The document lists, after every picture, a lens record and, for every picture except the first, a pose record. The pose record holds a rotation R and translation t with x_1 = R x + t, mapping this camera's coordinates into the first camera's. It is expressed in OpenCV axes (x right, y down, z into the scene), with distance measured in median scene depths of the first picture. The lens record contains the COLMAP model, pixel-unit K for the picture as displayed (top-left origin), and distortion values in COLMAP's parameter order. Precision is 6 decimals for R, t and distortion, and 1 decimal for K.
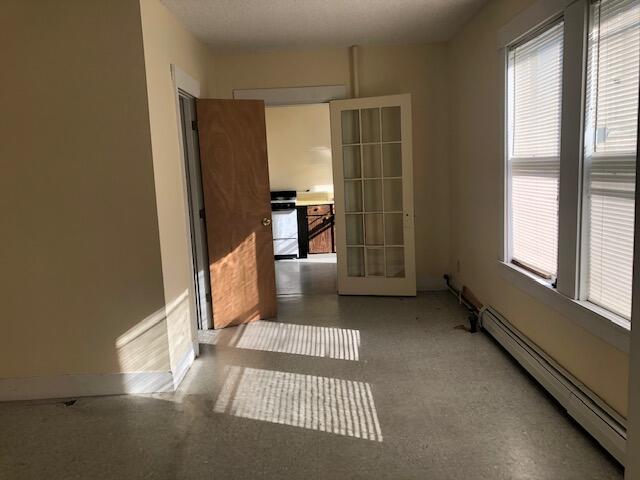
lens RADIAL K [[528.5, 0, 323.2], [0, 528.5, 238.3], [0, 0, 1]] dist [0.049373, -0.031597]
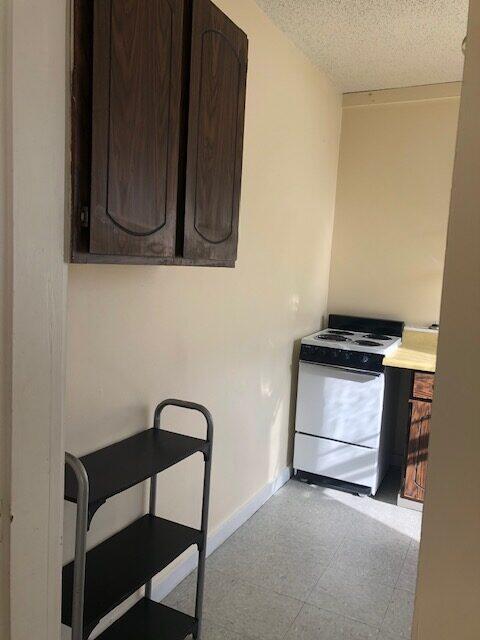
lens RADIAL K [[528.5, 0, 242.3], [0, 528.5, 317.4], [0, 0, 1]] dist [0.049373, -0.031597]
pose [[0.868723, 0.160703, -0.468502, 0.042841], [-0.173679, 0.984677, 0.015713, -0.114701], [0.463849, 0.067718, 0.883323, 0.857413]]
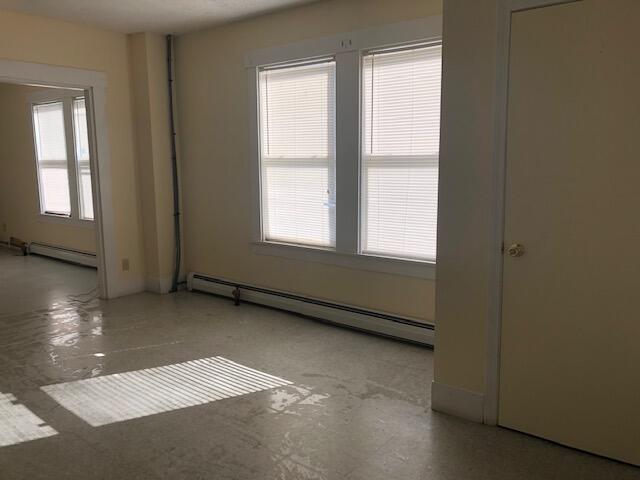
lens RADIAL K [[528.5, 0, 318.0], [0, 528.5, 239.3], [0, 0, 1]] dist [0.049373, -0.031597]
pose [[0.633252, -0.073591, 0.770439, -0.369536], [0.088356, 0.995835, 0.022497, 0.128756], [-0.768886, 0.053826, 0.637116, -0.707486]]
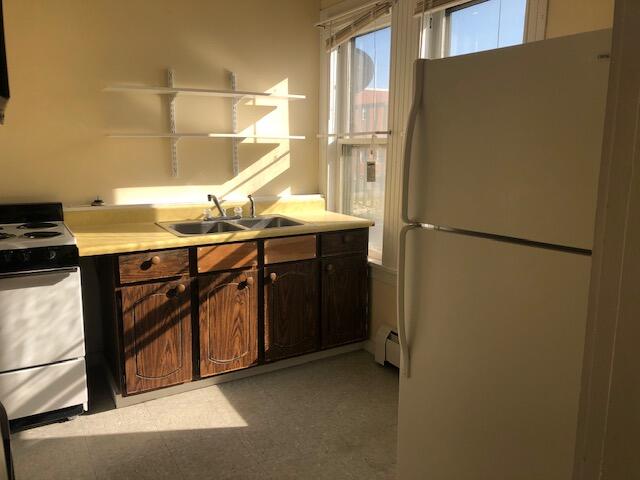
lens RADIAL K [[528.5, 0, 321.7], [0, 528.5, 244.0], [0, 0, 1]] dist [0.049373, -0.031597]
pose [[0.889125, -0.032918, 0.456478, -0.092511], [0.018480, 0.999179, 0.036057, -0.106664], [-0.457290, -0.023624, 0.889004, 0.915170]]
